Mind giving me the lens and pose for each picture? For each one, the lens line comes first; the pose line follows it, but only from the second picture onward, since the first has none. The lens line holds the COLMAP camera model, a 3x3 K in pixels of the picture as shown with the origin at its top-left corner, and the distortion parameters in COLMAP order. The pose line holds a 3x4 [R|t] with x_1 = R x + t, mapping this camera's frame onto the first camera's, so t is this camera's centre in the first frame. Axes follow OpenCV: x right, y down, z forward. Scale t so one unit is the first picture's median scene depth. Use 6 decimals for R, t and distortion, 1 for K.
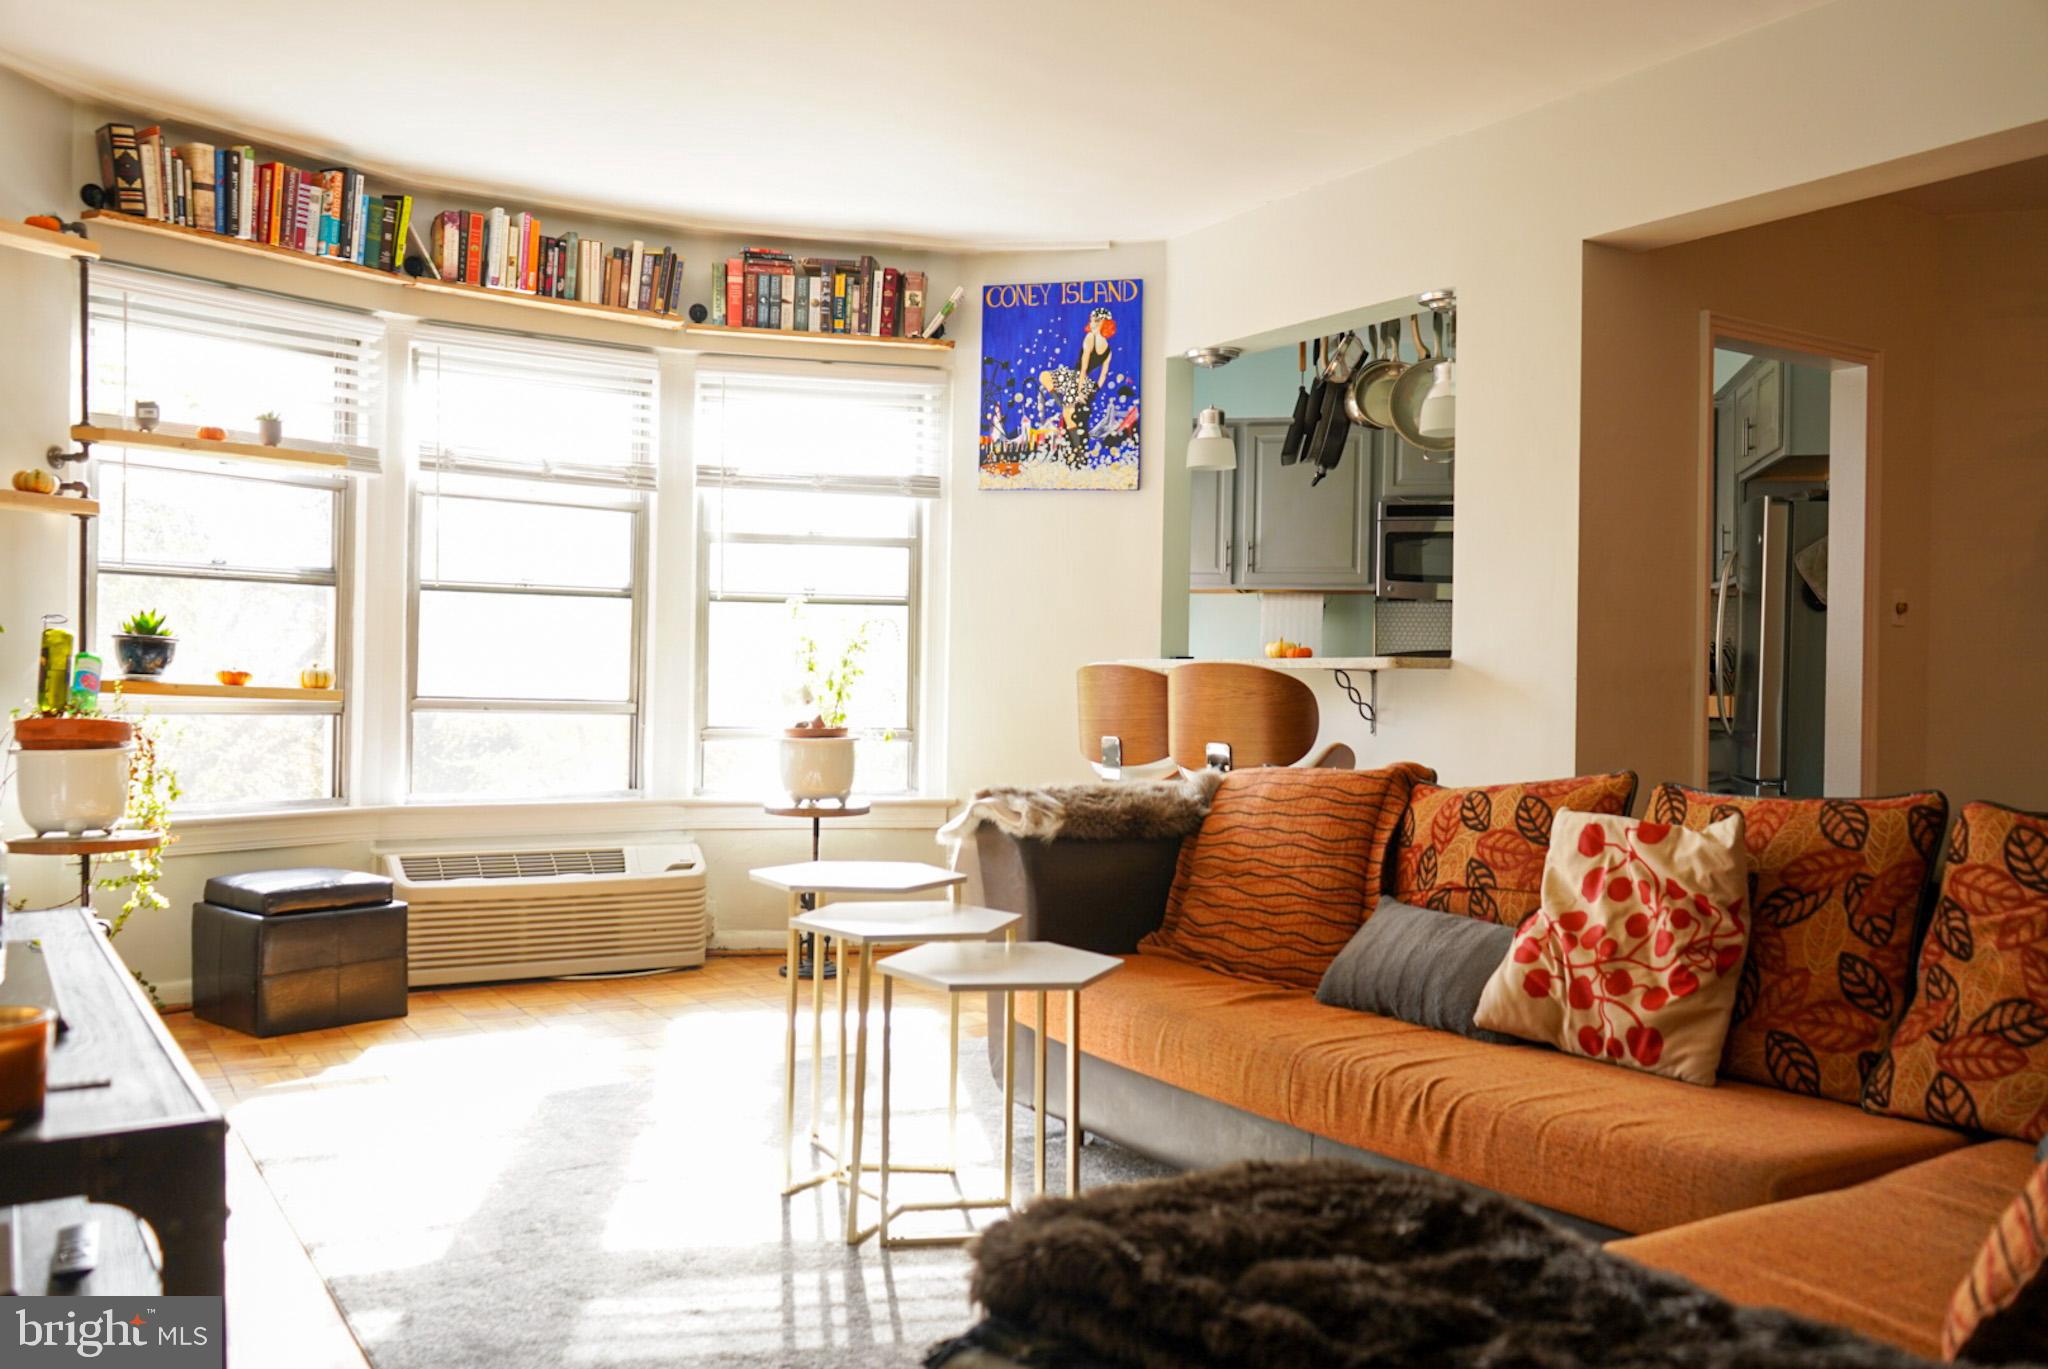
lens RADIAL K [[1641.5, 0, 1017.1], [0, 1641.5, 678.6], [0, 0, 1]] dist [-0.014194, 0.012805]
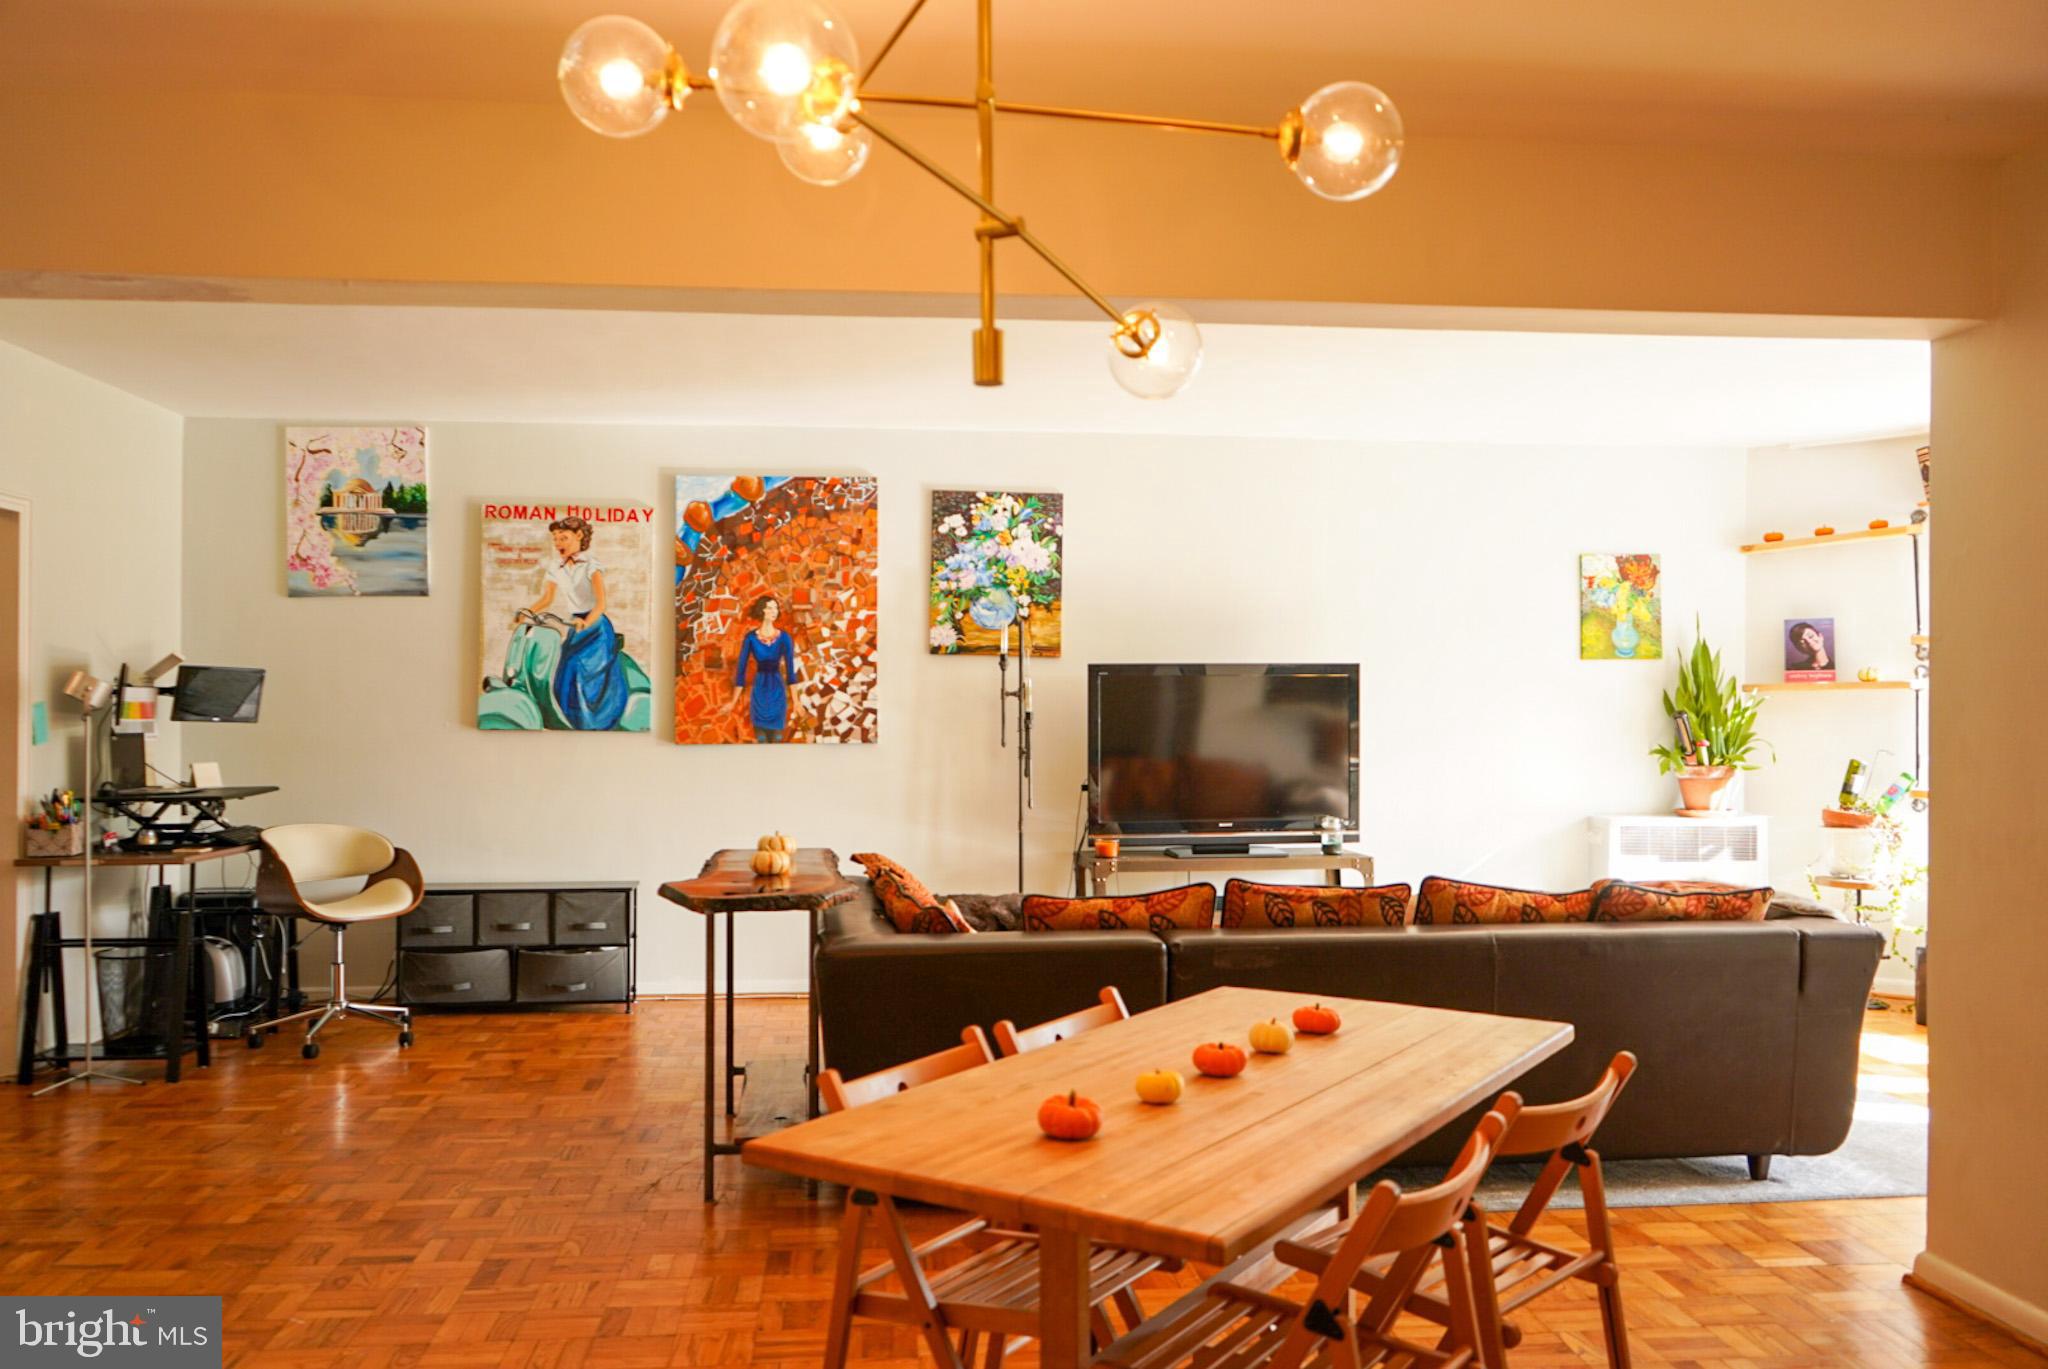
lens RADIAL K [[1641.5, 0, 1022.8], [0, 1641.5, 675.2], [0, 0, 1]] dist [-0.014194, 0.012805]
pose [[-0.438741, -0.031979, -0.898044, 1.358007], [-0.012590, 0.999487, -0.029440, -0.055742], [0.898525, -0.001611, -0.438919, 0.953624]]
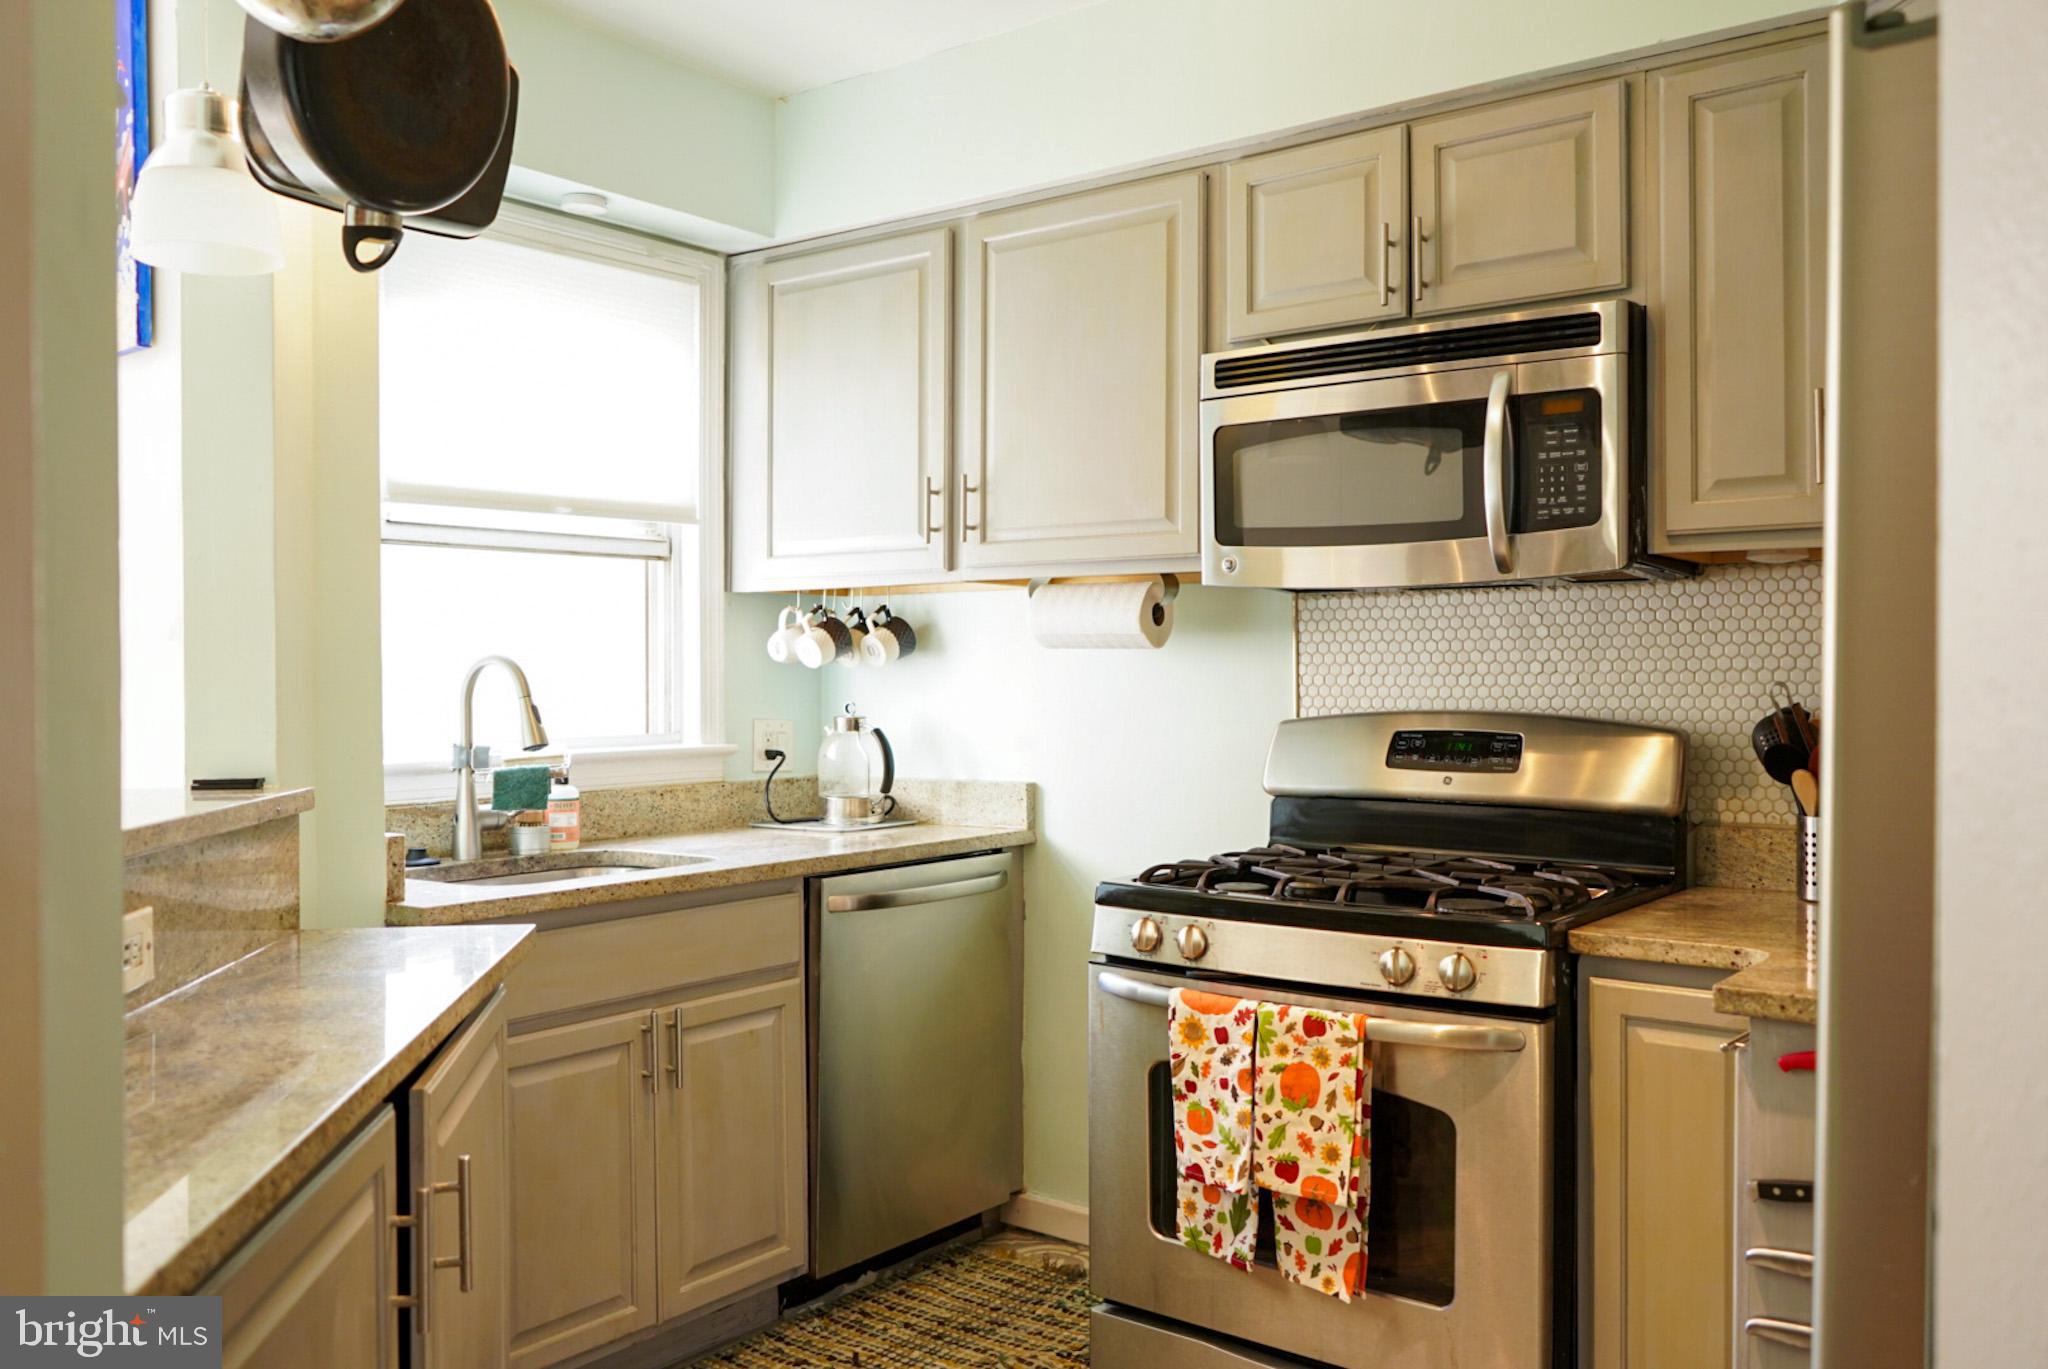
lens RADIAL K [[1641.5, 0, 1027.3], [0, 1641.5, 679.2], [0, 0, 1]] dist [-0.014194, 0.012805]
pose [[0.911890, -0.017130, -0.410078, 0.570584], [0.017970, 0.999837, -0.001805, -0.044241], [0.410042, -0.005723, 0.912049, 0.997989]]
